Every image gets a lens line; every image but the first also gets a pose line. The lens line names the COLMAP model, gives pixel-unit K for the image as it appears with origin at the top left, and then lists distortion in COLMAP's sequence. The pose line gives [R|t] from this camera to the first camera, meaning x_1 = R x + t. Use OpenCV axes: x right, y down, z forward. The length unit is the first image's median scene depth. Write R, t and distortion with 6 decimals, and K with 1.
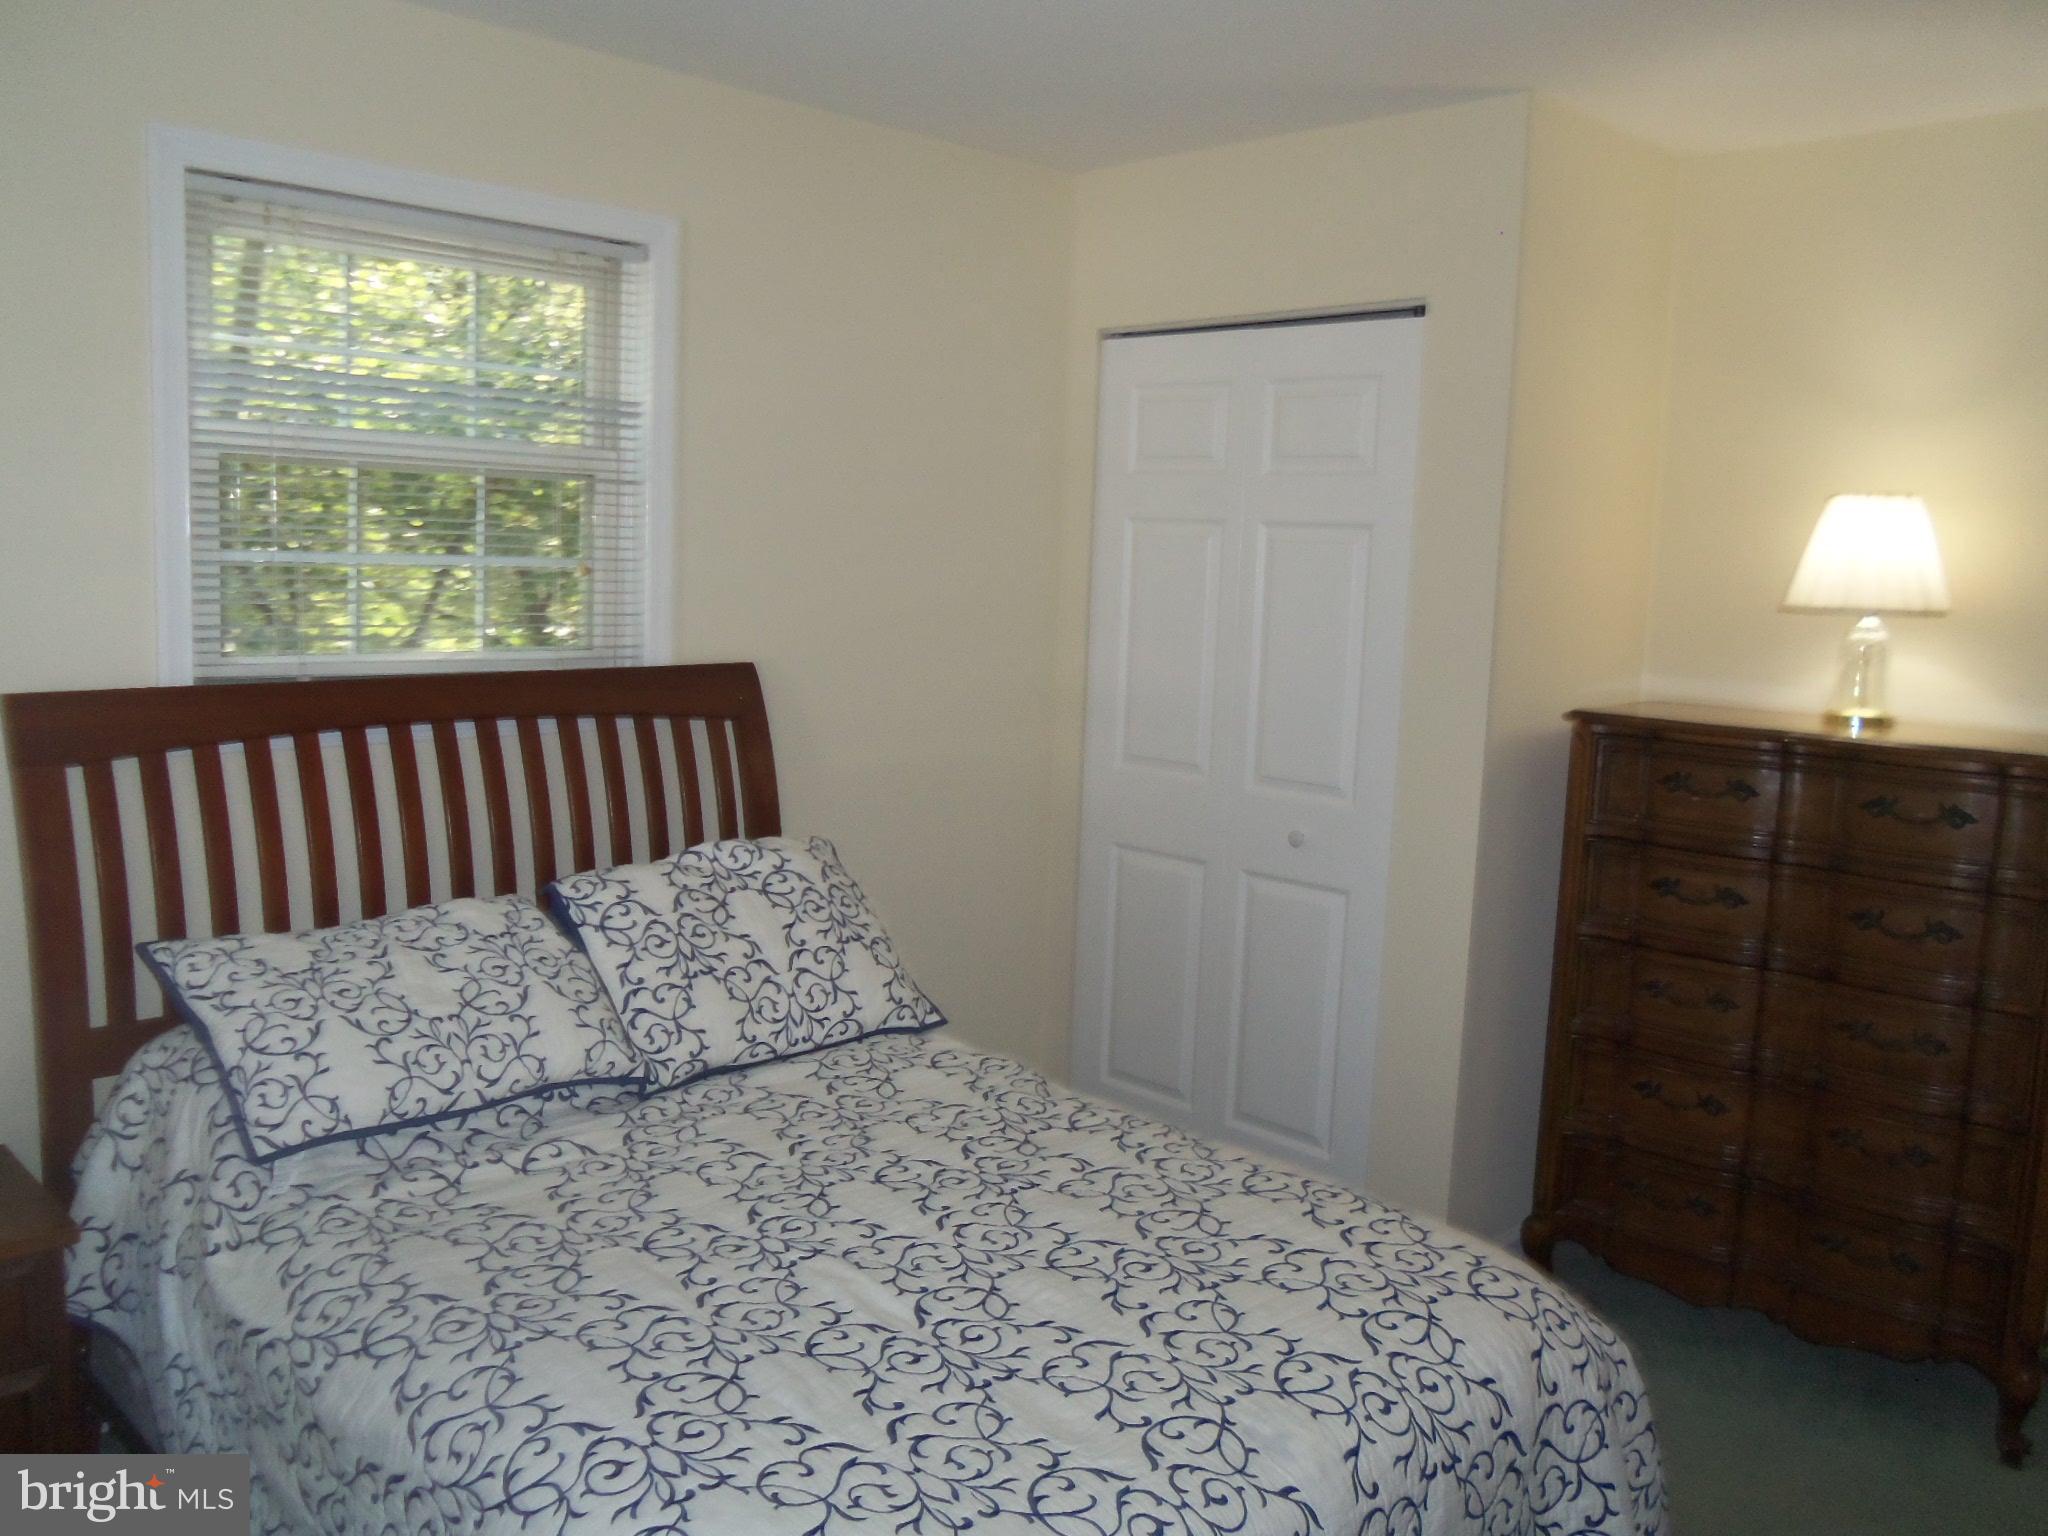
lens RADIAL K [[1676.4, 0, 1024.0], [0, 1676.4, 768.0], [0, 0, 1]] dist [-0.075899, 0.044850]
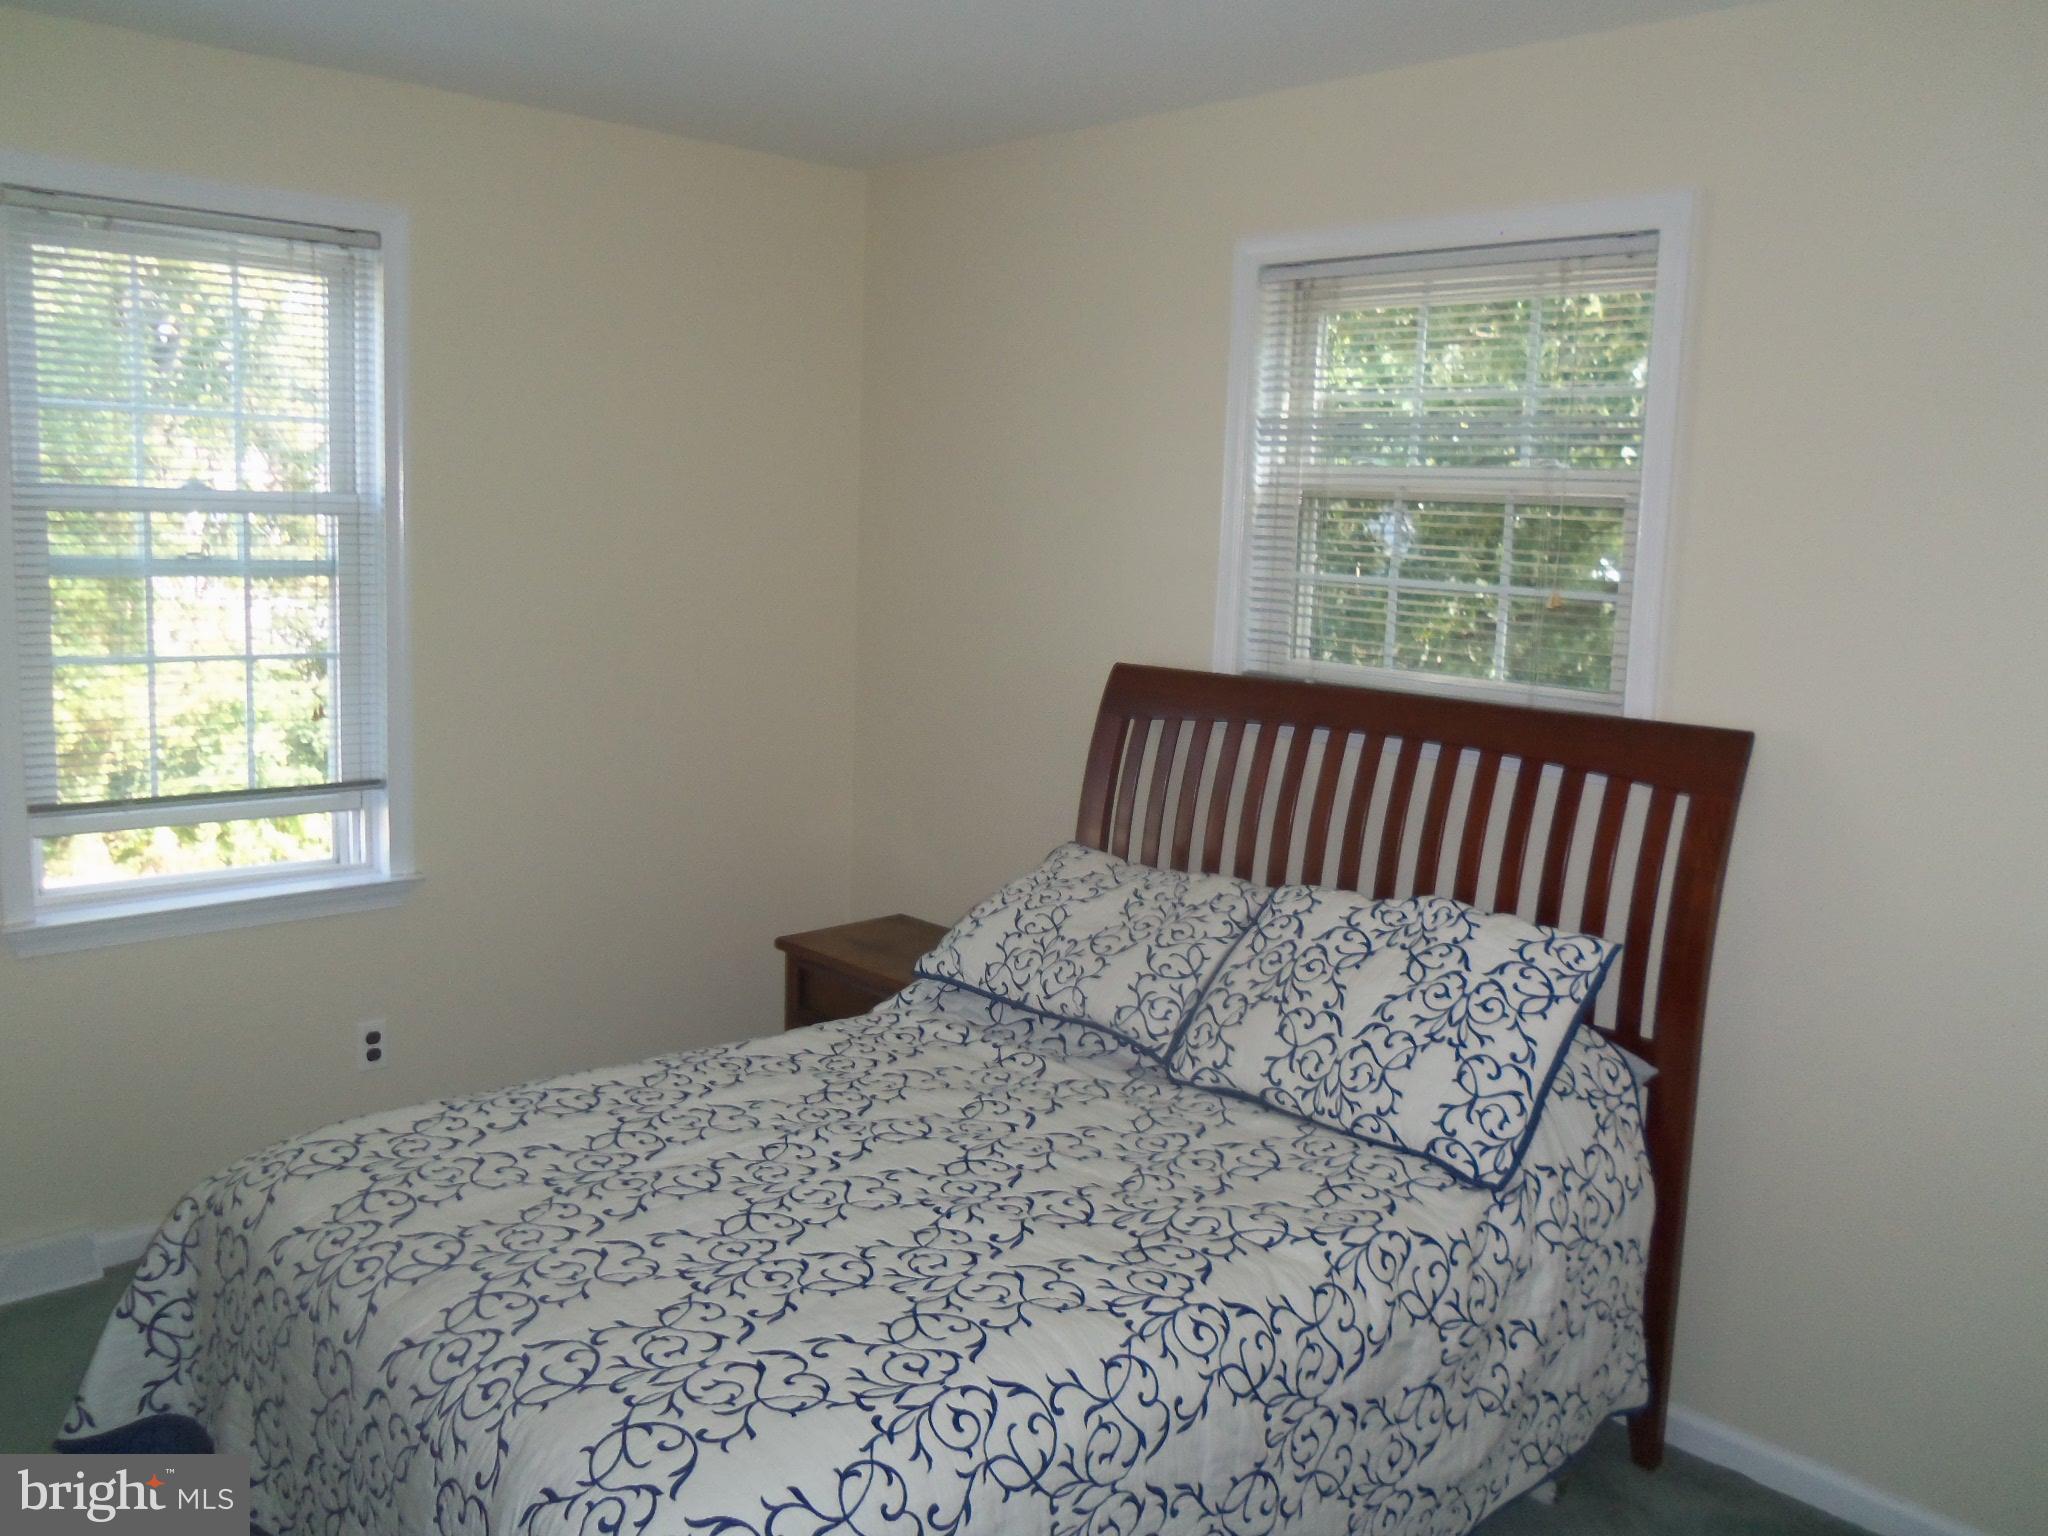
lens RADIAL K [[1574.8, 0, 1028.0], [0, 1574.8, 788.0], [0, 0, 1]] dist [-0.058985, 0.005158]
pose [[-0.004991, 0.126244, -0.991987, 0.685499], [-0.165878, 0.978151, 0.125318, -0.087009], [0.986134, 0.165174, 0.016059, 0.804529]]
